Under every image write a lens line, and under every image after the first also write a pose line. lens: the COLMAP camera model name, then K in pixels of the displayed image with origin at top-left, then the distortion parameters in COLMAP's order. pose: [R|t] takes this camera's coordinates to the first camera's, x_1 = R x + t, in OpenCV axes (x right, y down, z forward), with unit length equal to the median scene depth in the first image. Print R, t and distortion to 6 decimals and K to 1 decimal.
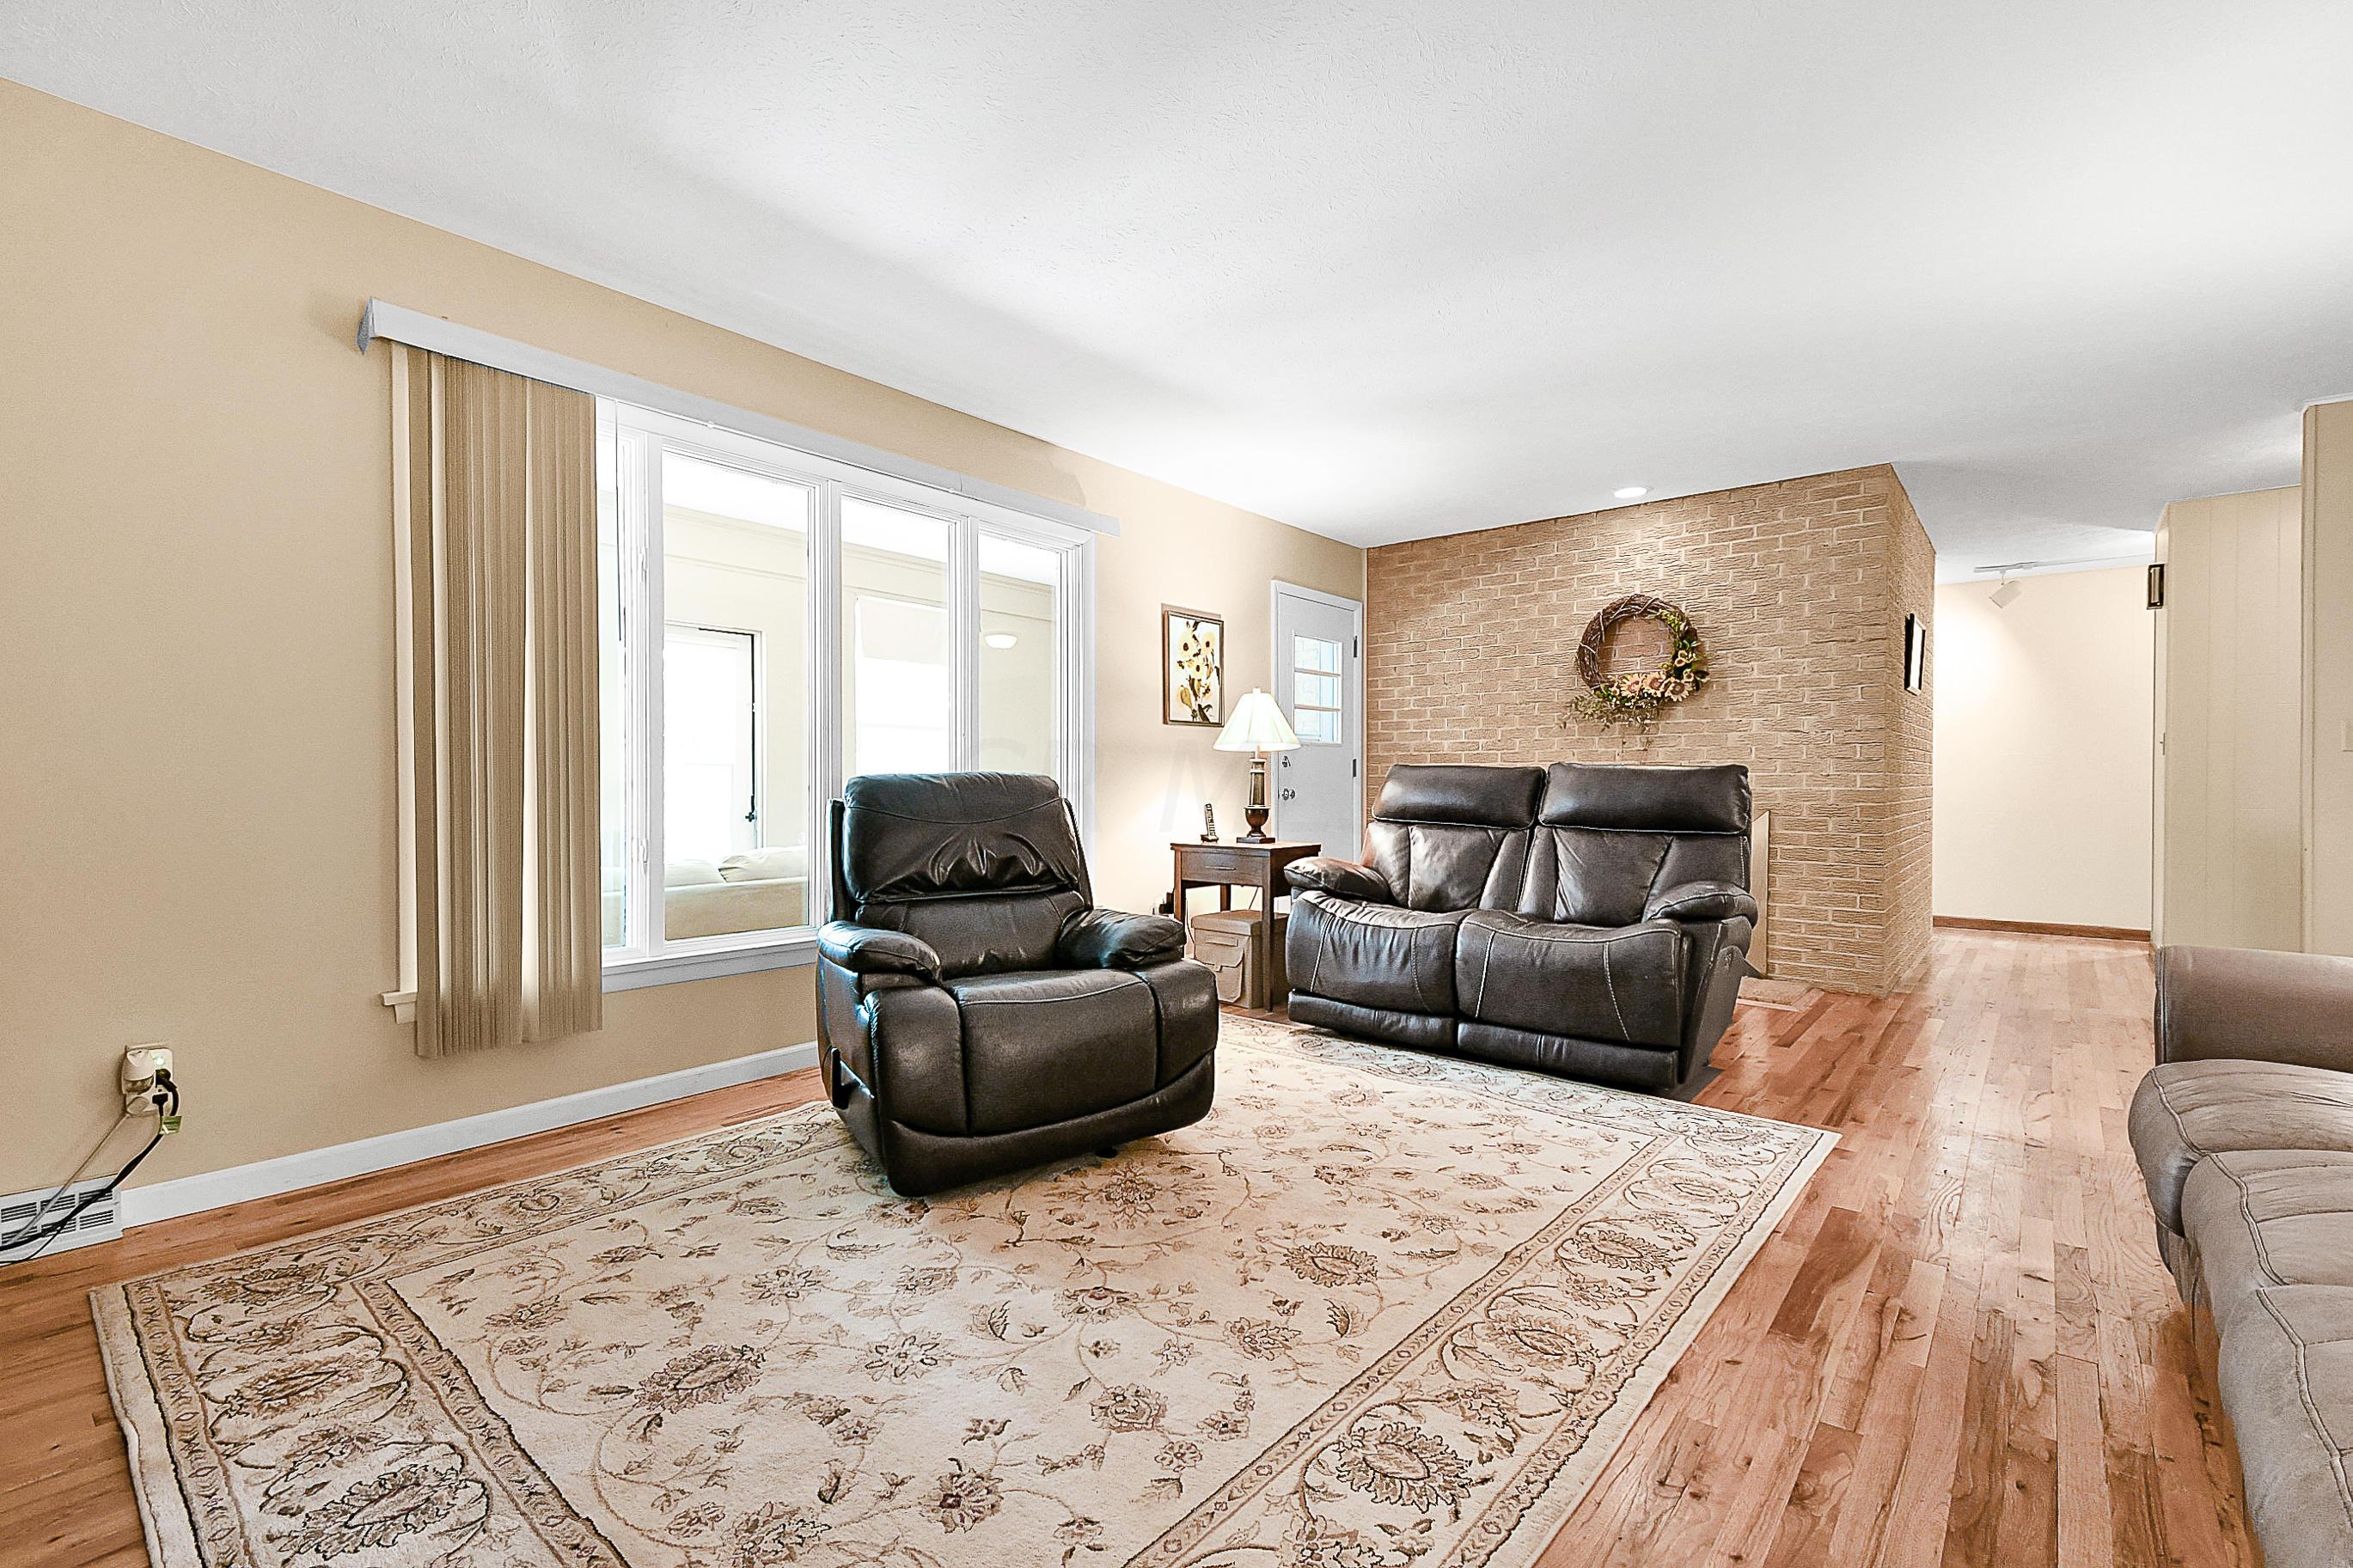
lens RADIAL K [[1045.8, 0, 1156.3], [0, 1045.8, 786.6], [0, 0, 1]] dist [0.012349, -0.007919]
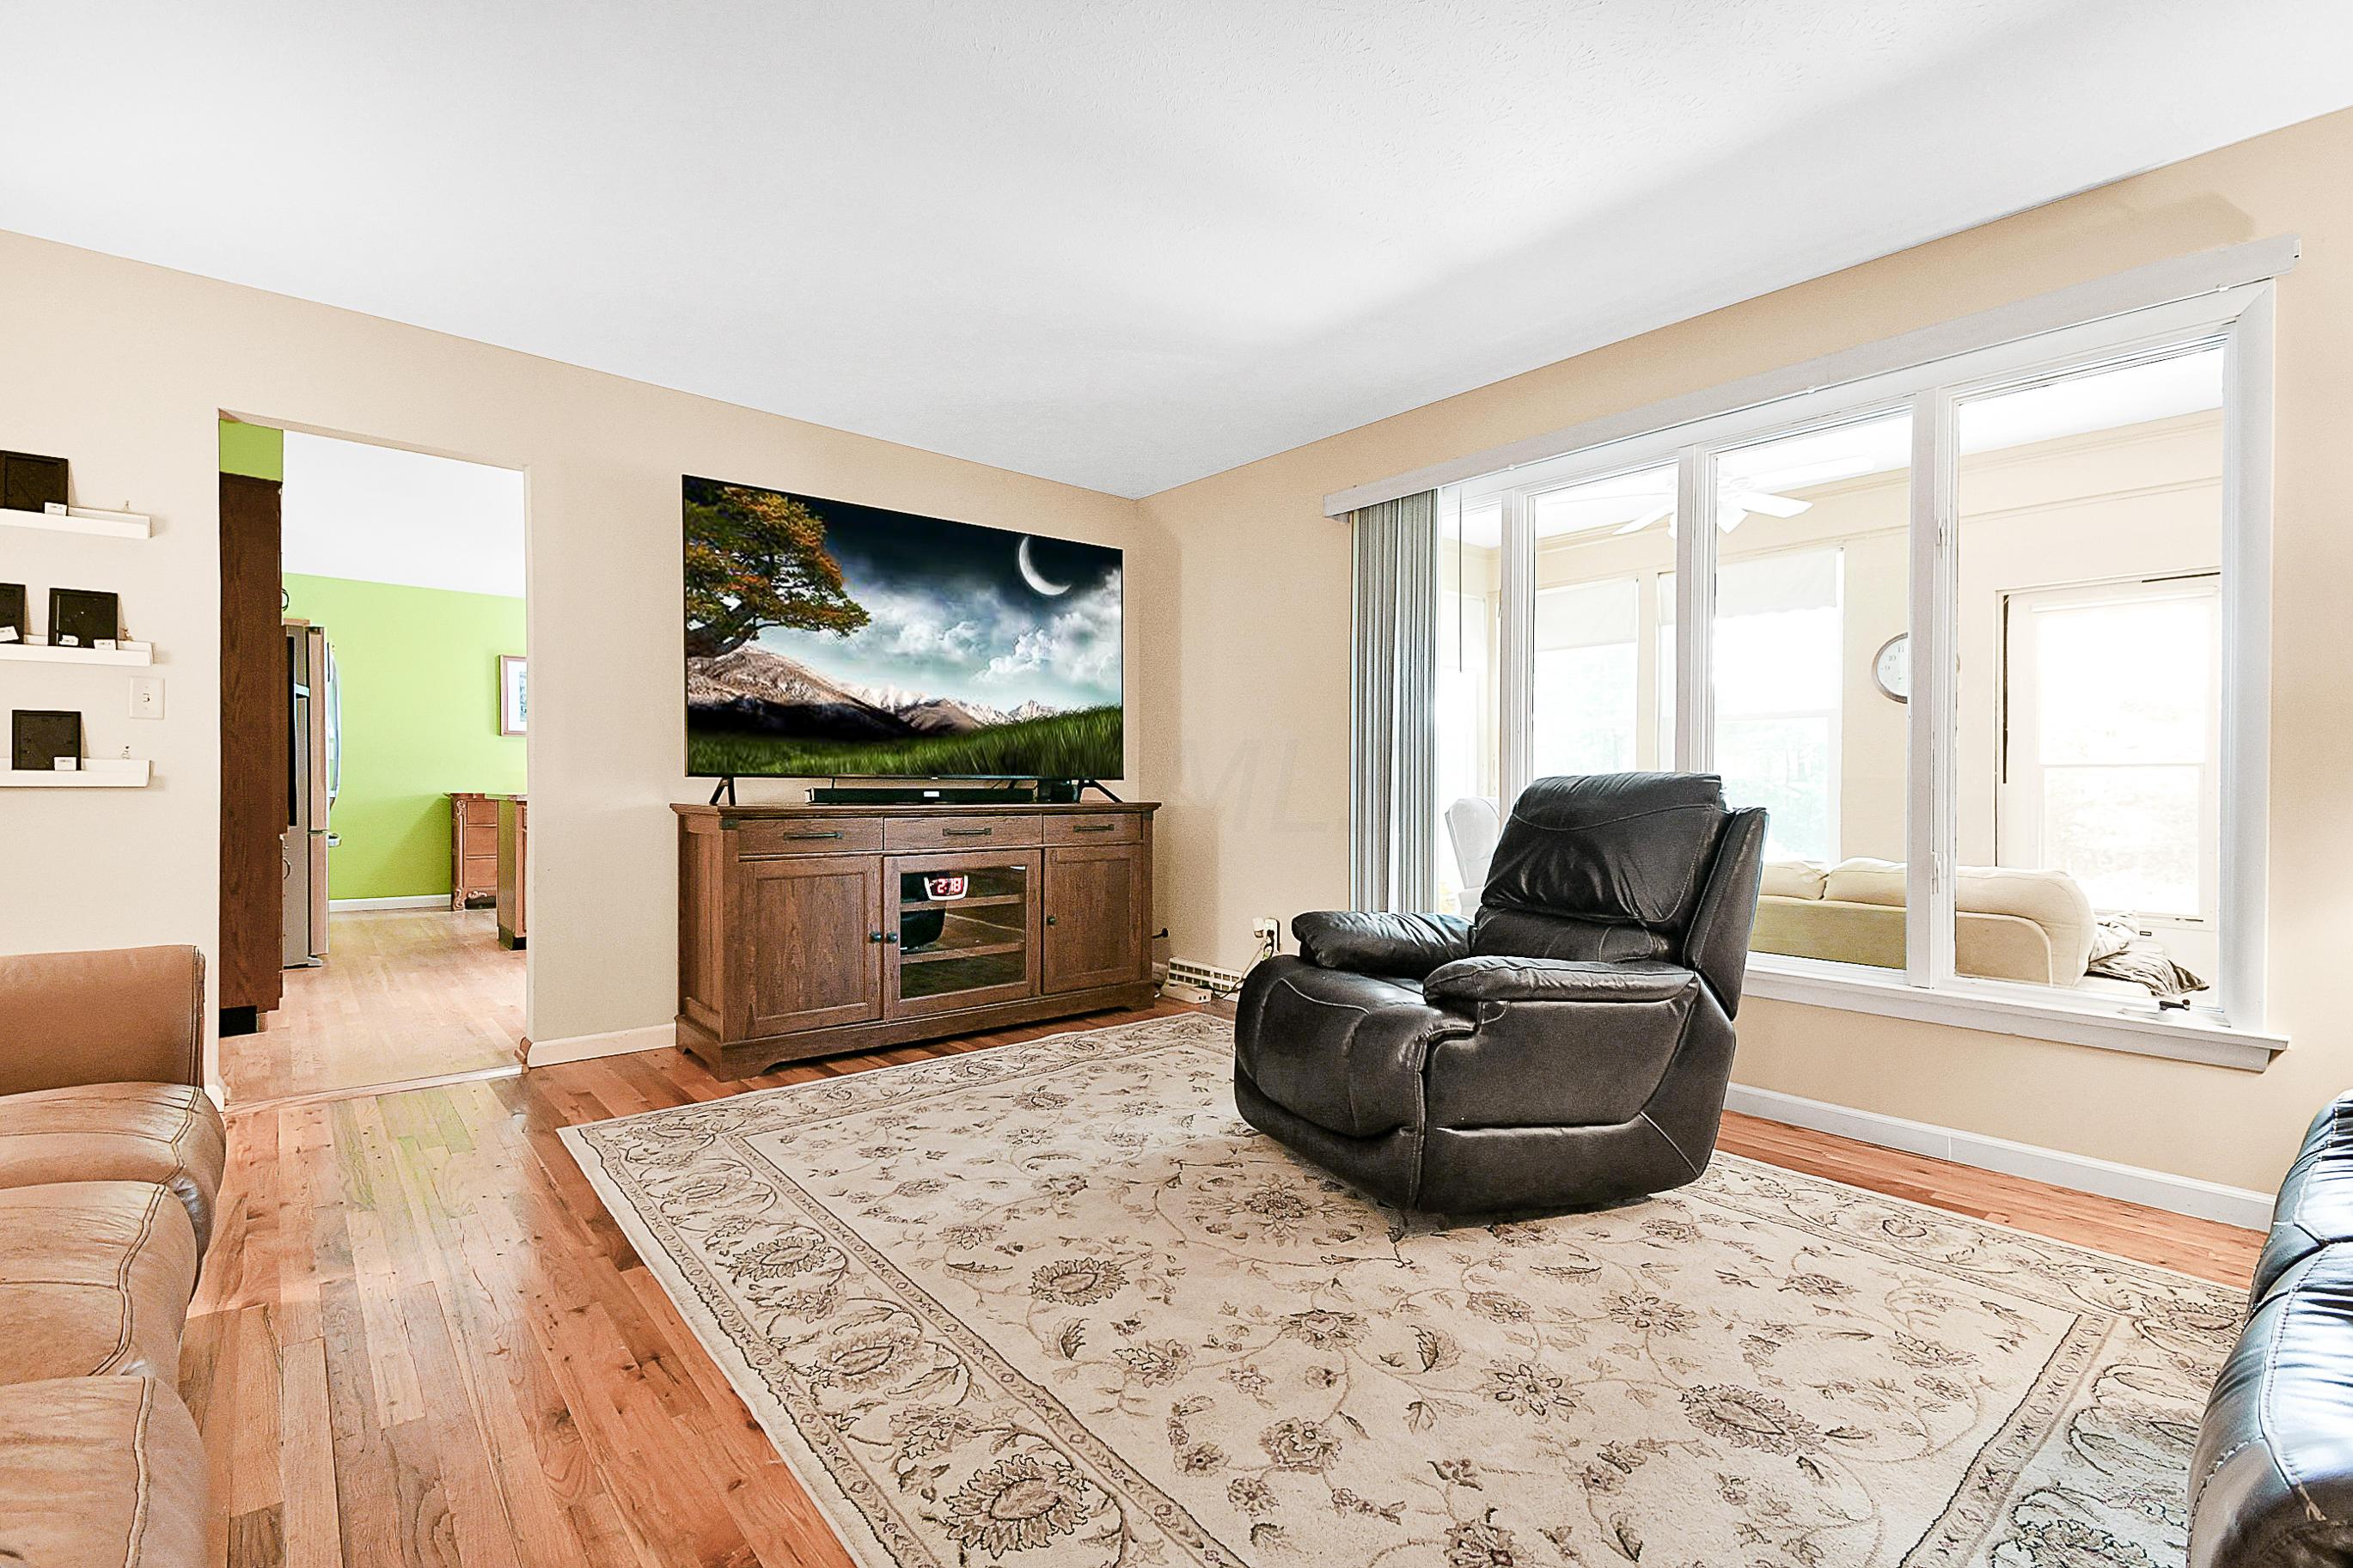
lens RADIAL K [[1045.8, 0, 1176.7], [0, 1045.8, 773.7], [0, 0, 1]] dist [0.012349, -0.007919]
pose [[-0.146705, -0.007122, -0.989155, 1.197643], [-0.013016, 0.999901, -0.005269, -0.003146], [0.989095, 0.012102, -0.146783, 1.328785]]
